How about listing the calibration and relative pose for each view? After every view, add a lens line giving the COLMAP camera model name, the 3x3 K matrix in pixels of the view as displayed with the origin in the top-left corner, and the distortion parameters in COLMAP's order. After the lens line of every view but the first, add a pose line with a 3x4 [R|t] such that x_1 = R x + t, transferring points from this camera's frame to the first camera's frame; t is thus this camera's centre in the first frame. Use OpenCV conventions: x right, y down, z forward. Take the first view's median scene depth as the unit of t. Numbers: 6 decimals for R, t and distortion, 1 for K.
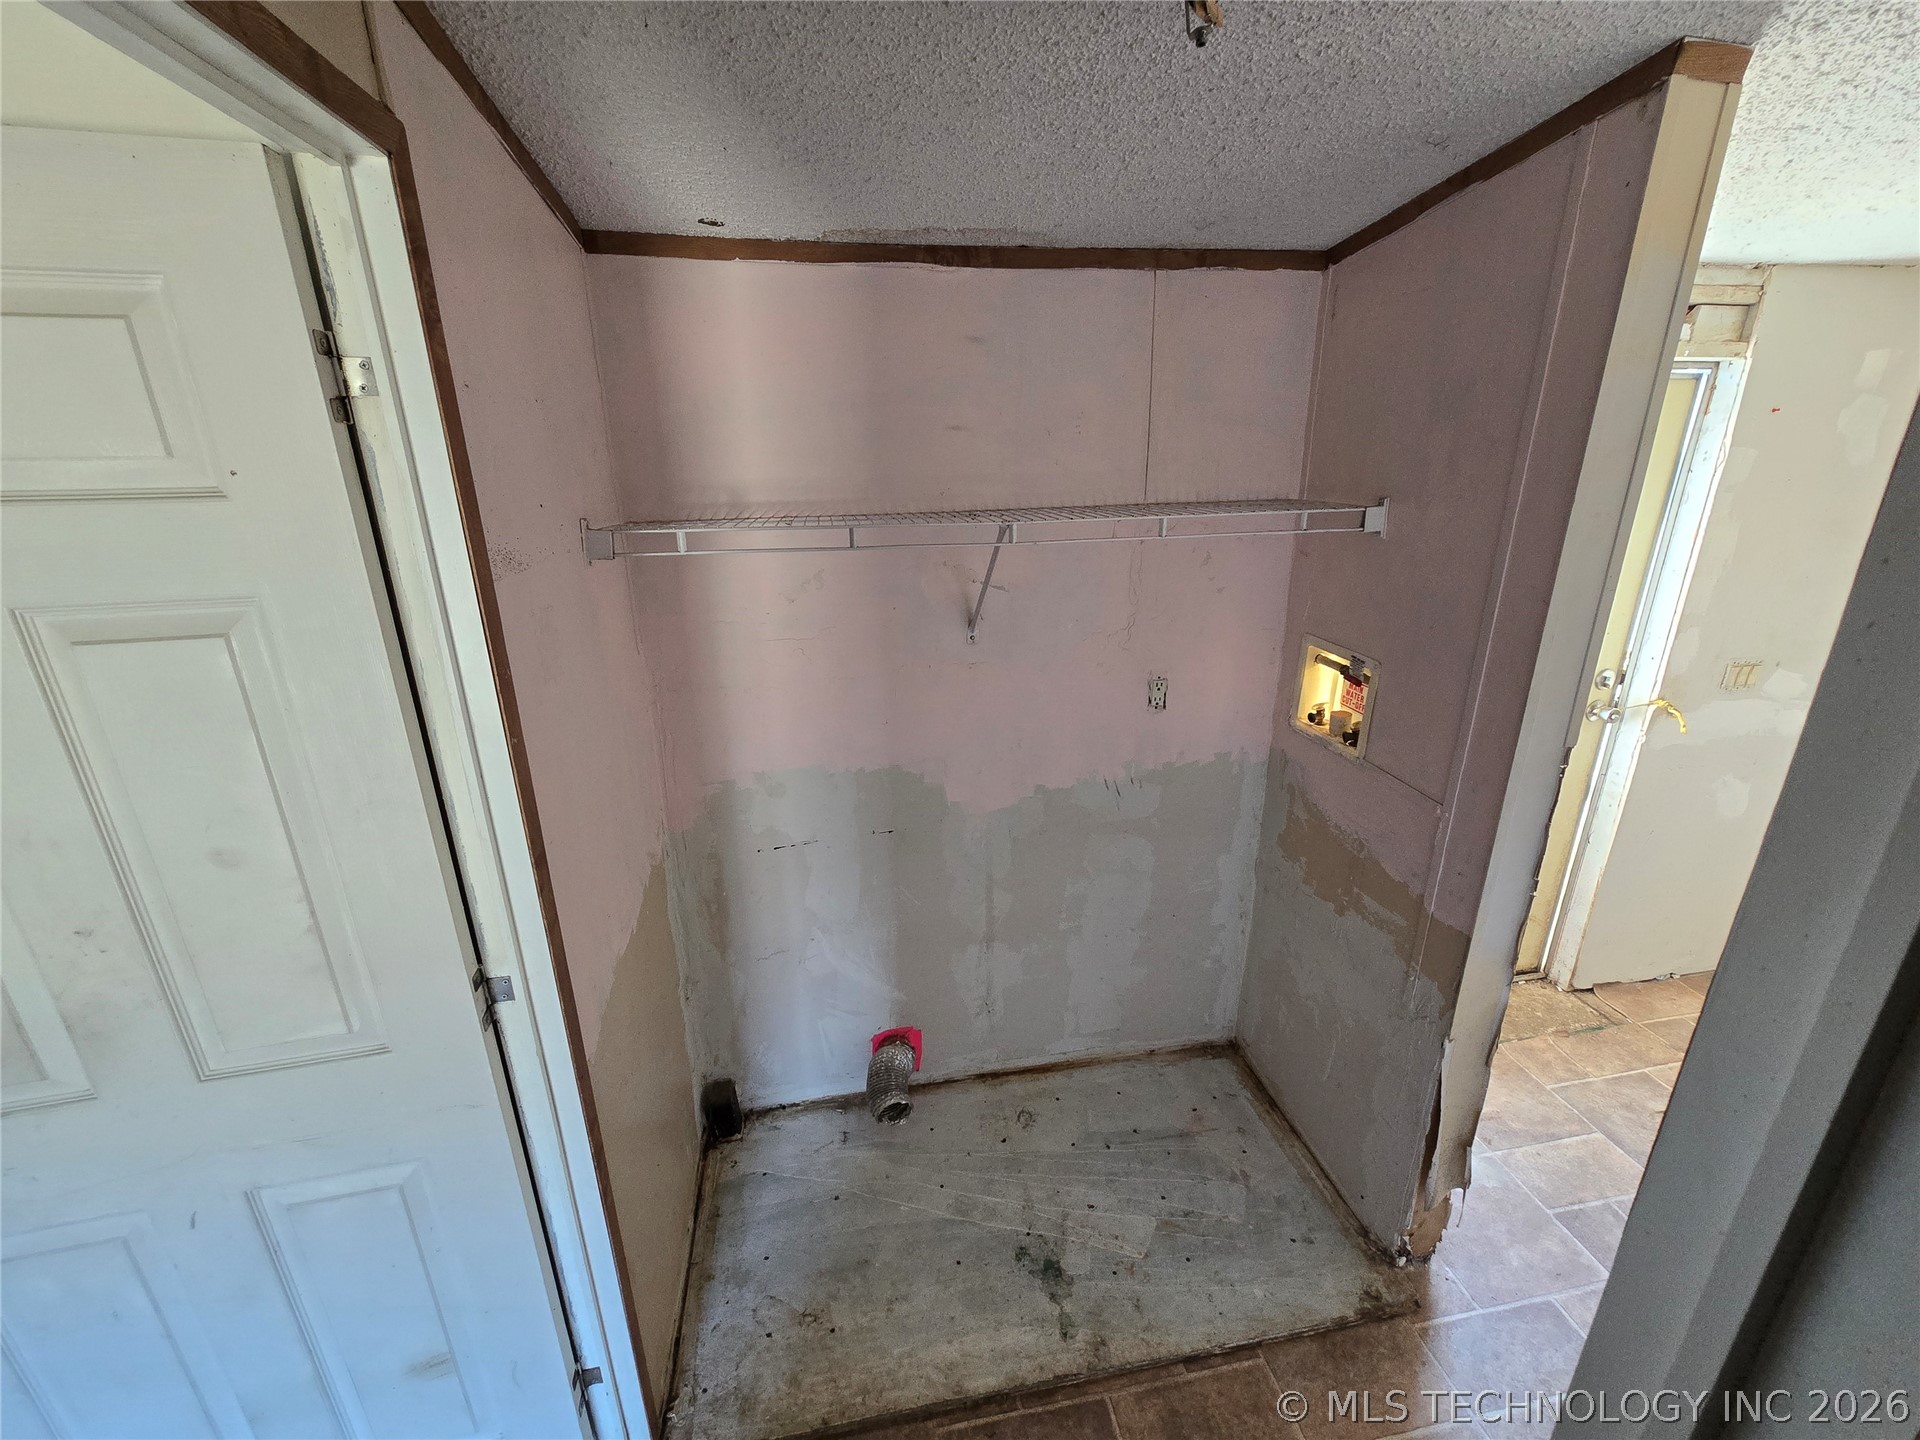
lens RADIAL K [[782.8, 0, 948.4], [0, 782.8, 724.4], [0, 0, 1]] dist [-0.001293, 0.000881]
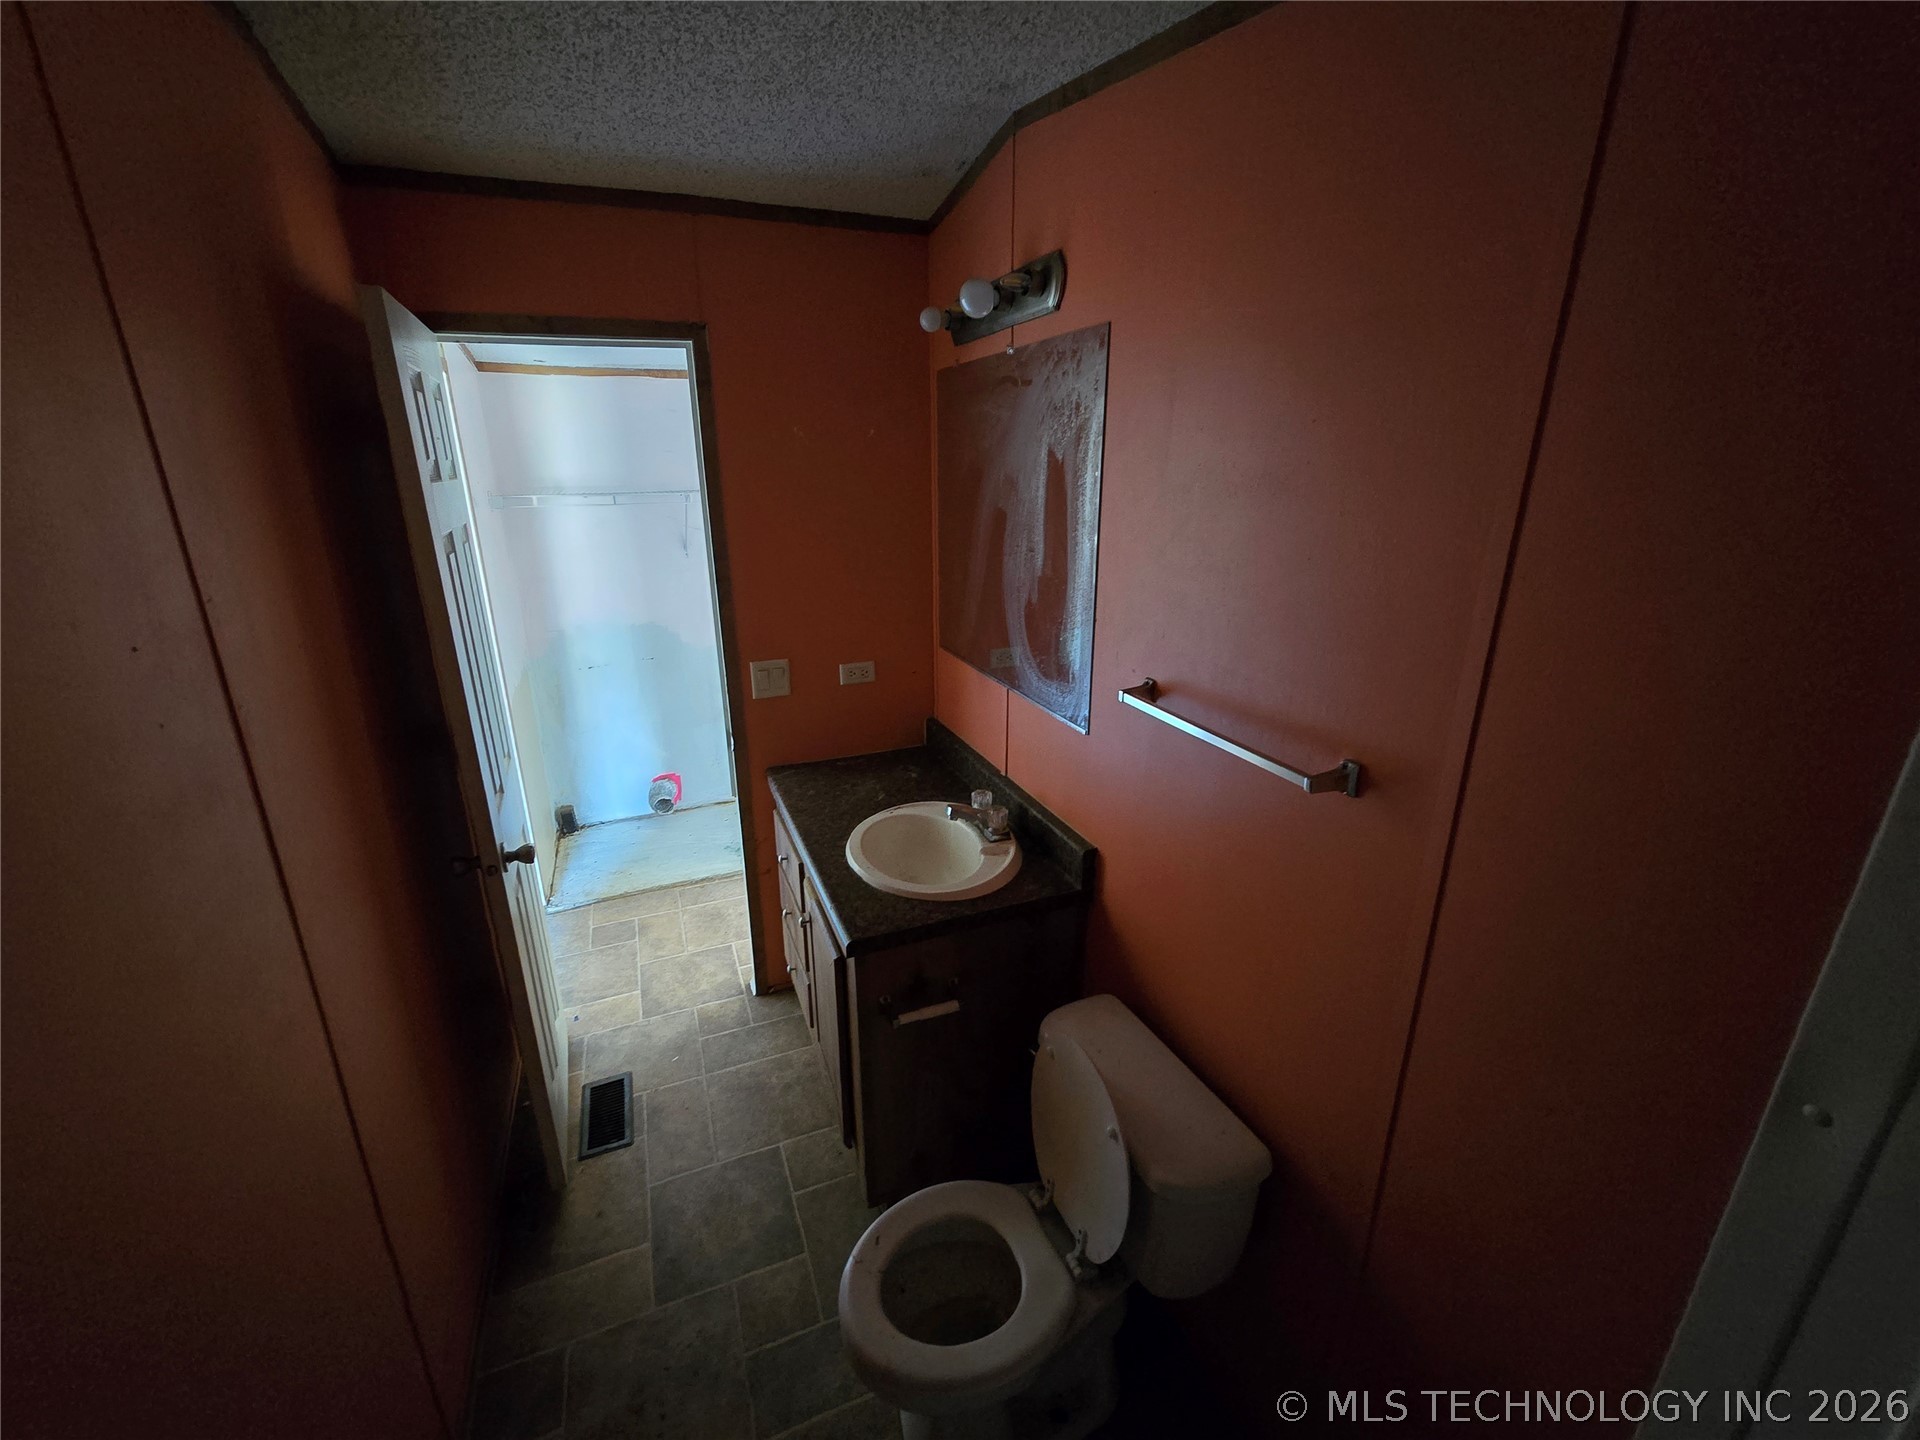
lens RADIAL K [[782.8, 0, 959.6], [0, 782.8, 728.0], [0, 0, 1]] dist [-0.001293, 0.000881]
pose [[0.975250, -0.057523, 0.213491, 0.254859], [0.057669, 0.998320, 0.005549, 0.359489], [-0.213452, 0.006900, 0.976929, -1.104736]]
